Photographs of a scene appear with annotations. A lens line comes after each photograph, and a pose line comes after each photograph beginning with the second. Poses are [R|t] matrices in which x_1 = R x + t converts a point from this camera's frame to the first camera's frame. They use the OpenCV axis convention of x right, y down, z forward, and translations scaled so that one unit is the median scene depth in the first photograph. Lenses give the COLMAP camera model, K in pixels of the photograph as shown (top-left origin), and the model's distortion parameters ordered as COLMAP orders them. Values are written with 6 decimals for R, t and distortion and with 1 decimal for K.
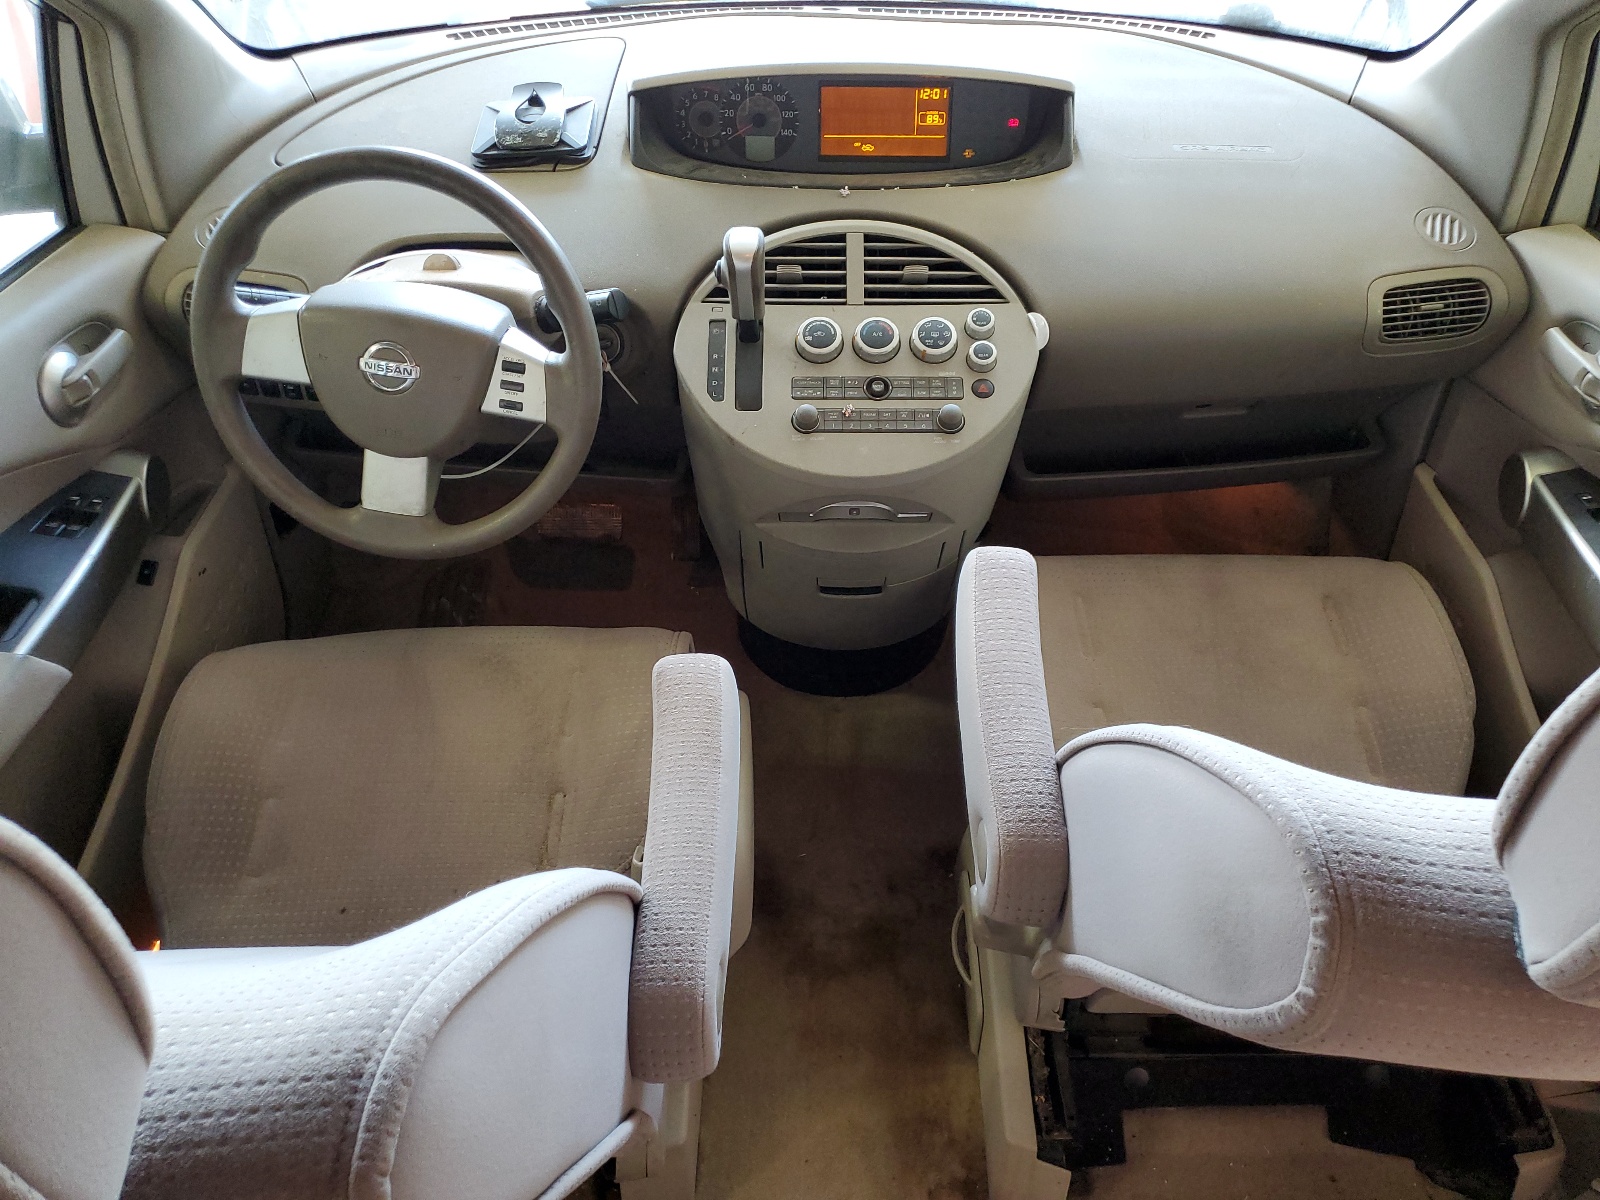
lens RADIAL K [[1220.6, 0, 808.8], [0, 1220.6, 597.1], [0, 0, 1]] dist [0.002064, -0.002663]
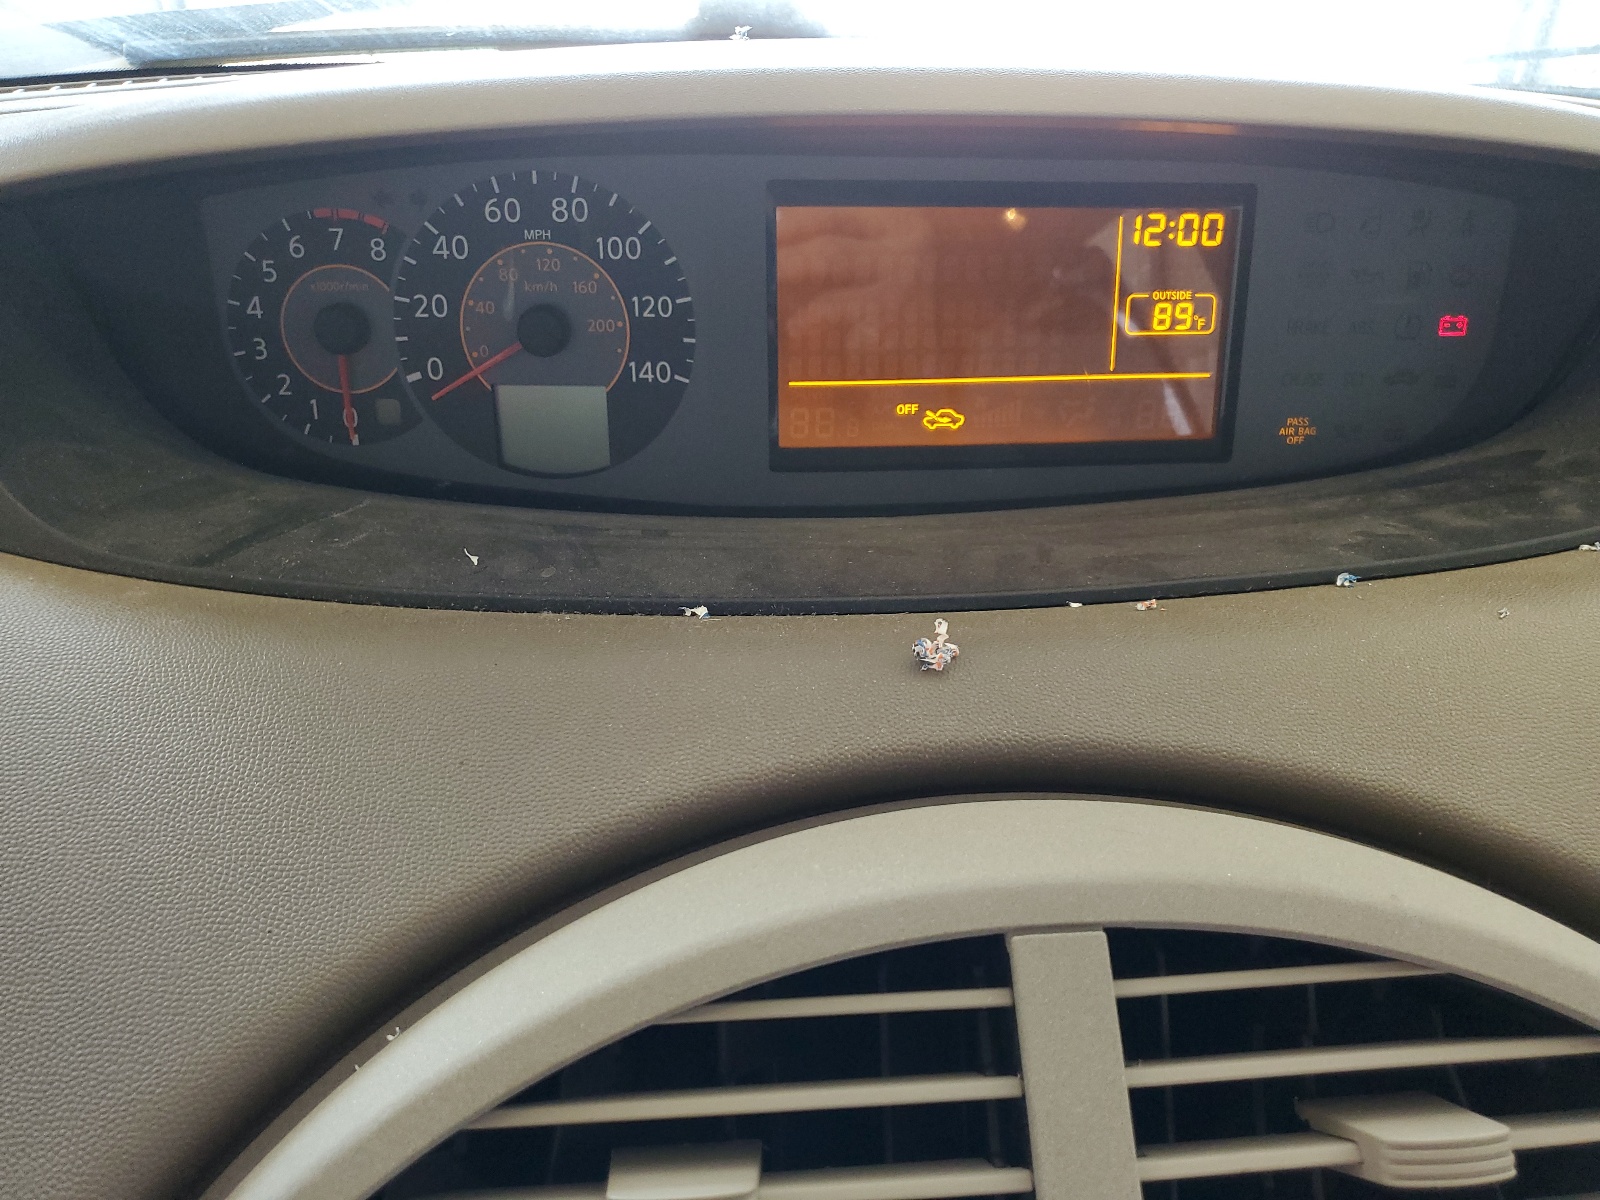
lens RADIAL K [[1220.6, 0, 793.5], [0, 1220.6, 600.1], [0, 0, 1]] dist [0.002064, -0.002663]
pose [[0.995332, -0.034130, 0.090275, -0.012632], [0.048553, 0.985471, -0.162754, -0.286231], [-0.083409, 0.166377, 0.982528, 0.743212]]
